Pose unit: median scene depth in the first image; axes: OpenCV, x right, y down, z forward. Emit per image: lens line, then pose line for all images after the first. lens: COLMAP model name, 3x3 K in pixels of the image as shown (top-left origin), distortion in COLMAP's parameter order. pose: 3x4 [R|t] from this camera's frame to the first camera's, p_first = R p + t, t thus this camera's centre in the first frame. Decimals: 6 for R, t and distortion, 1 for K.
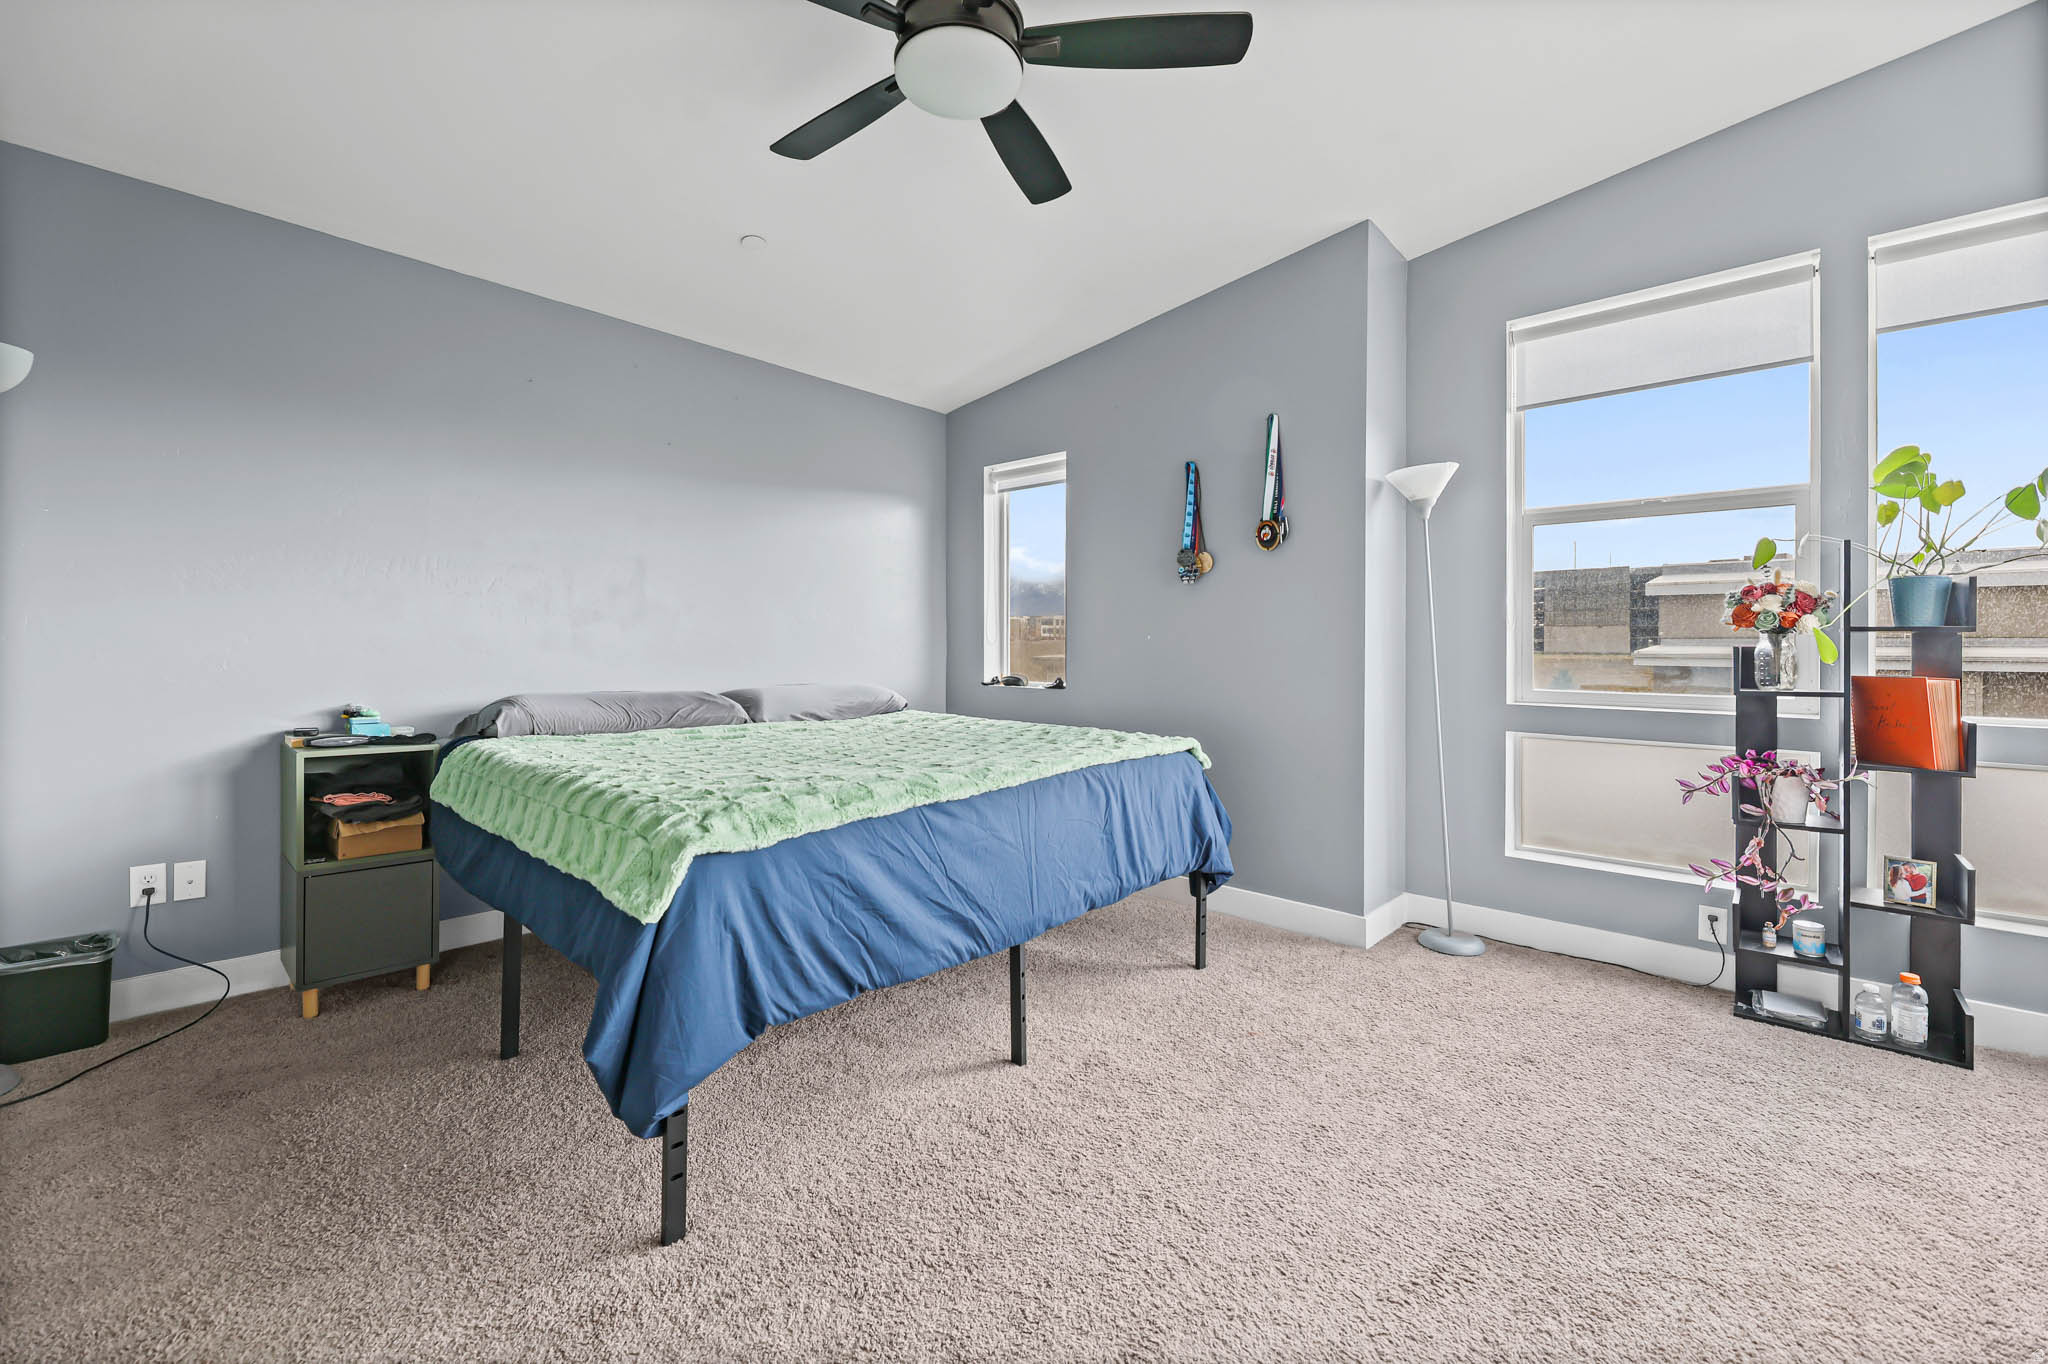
lens RADIAL K [[851.2, 0, 1023.7], [0, 851.2, 650.8], [0, 0, 1]] dist [-0.000415, -0.000528]
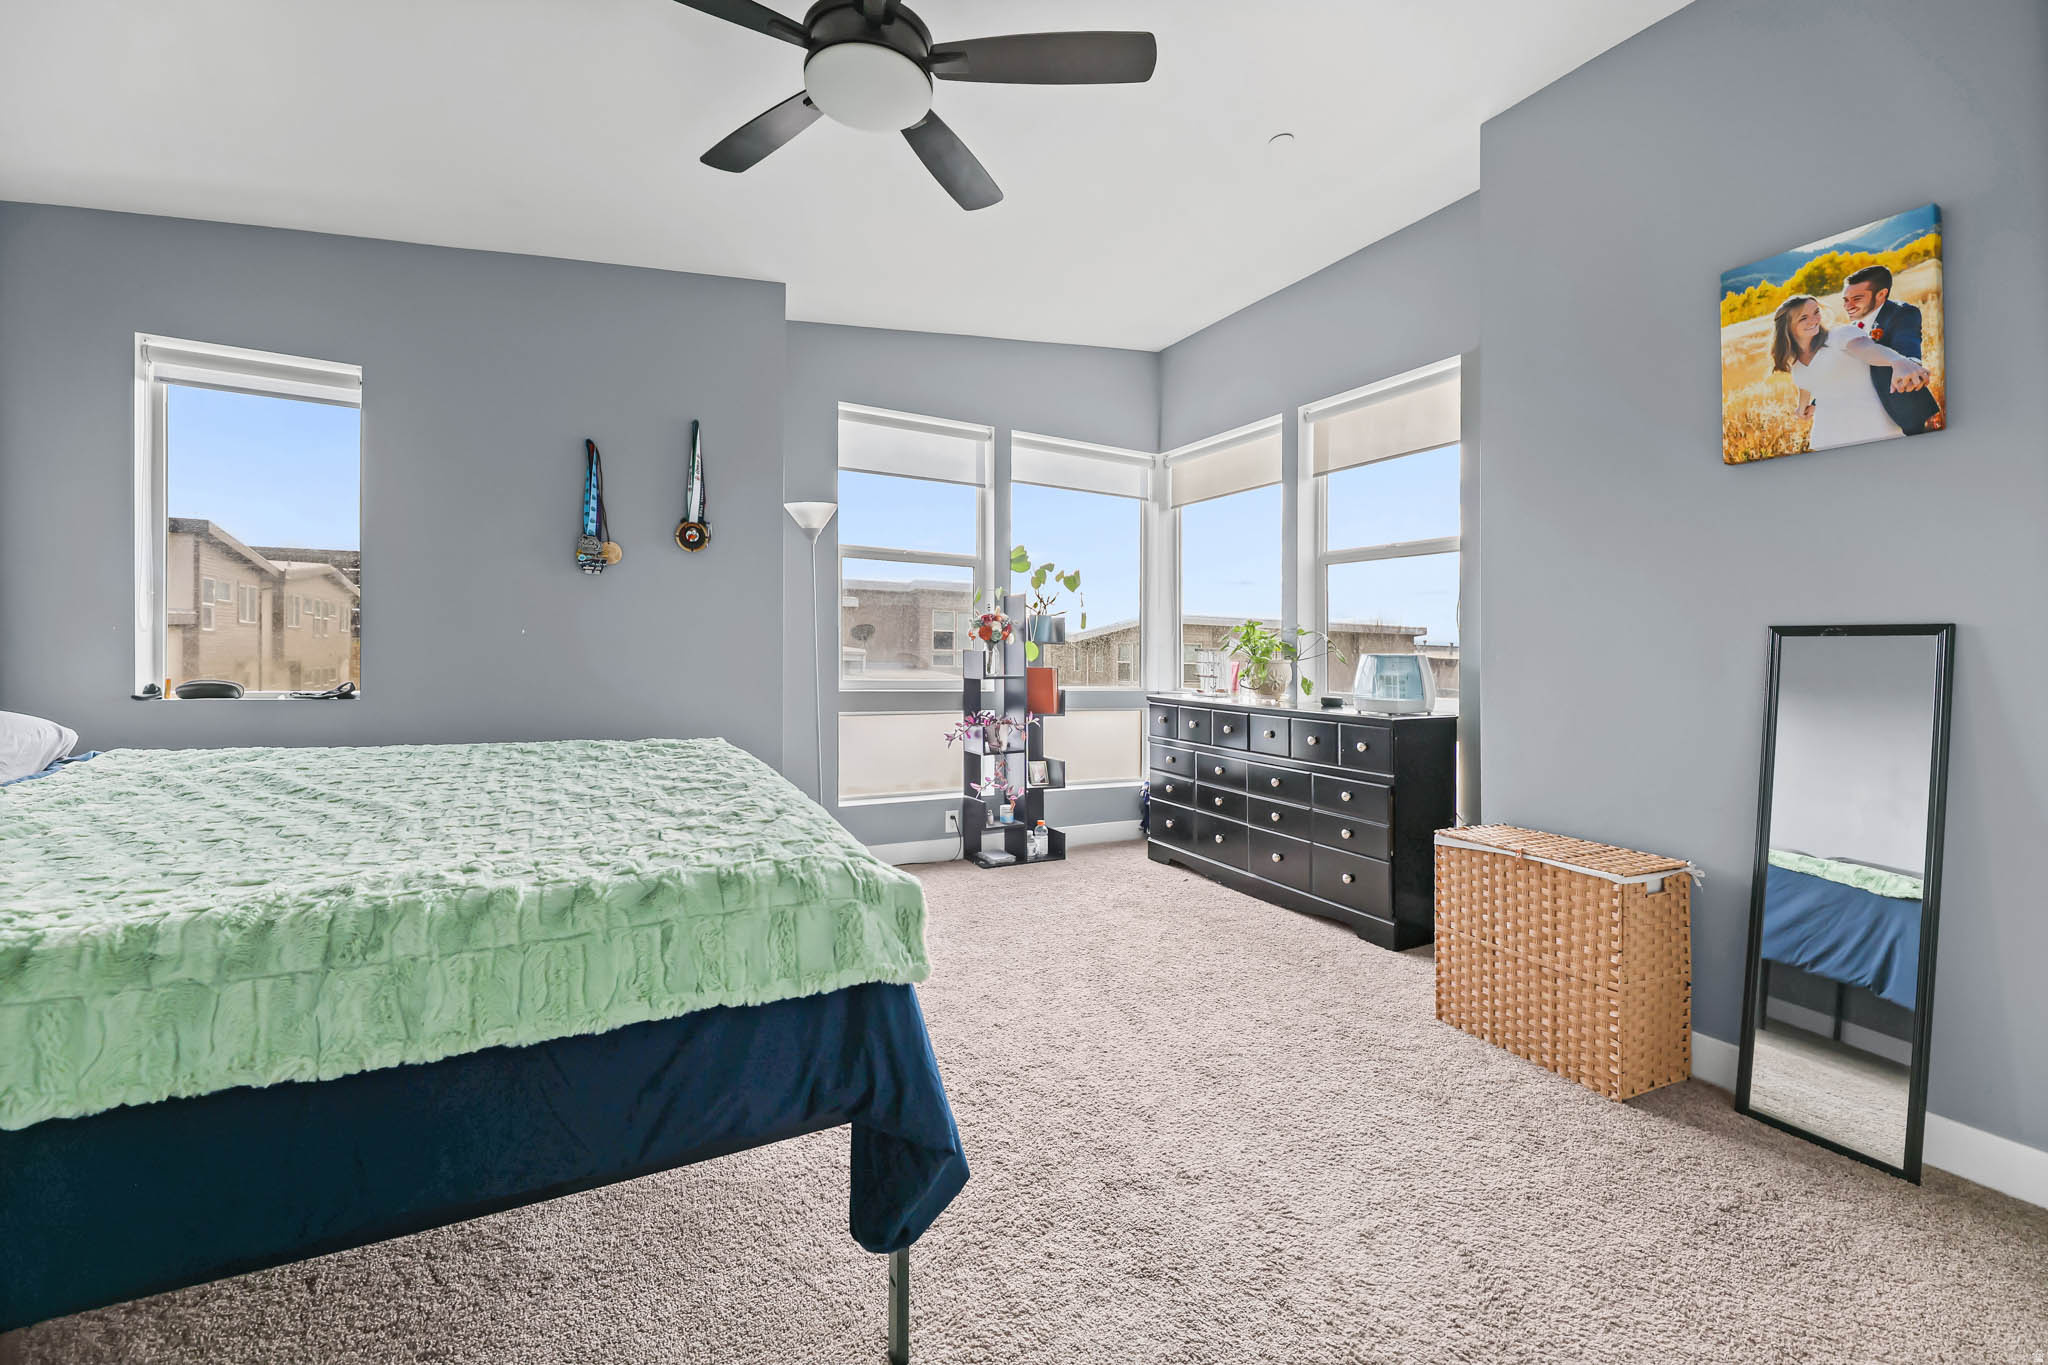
lens RADIAL K [[851.2, 0, 1023.7], [0, 851.2, 651.3], [0, 0, 1]] dist [-0.000415, -0.000528]
pose [[0.310603, 0.004832, 0.950527, -0.579171], [-0.017176, 0.999852, 0.000530, -0.005384], [-0.950384, -0.016491, 0.310640, 0.308545]]
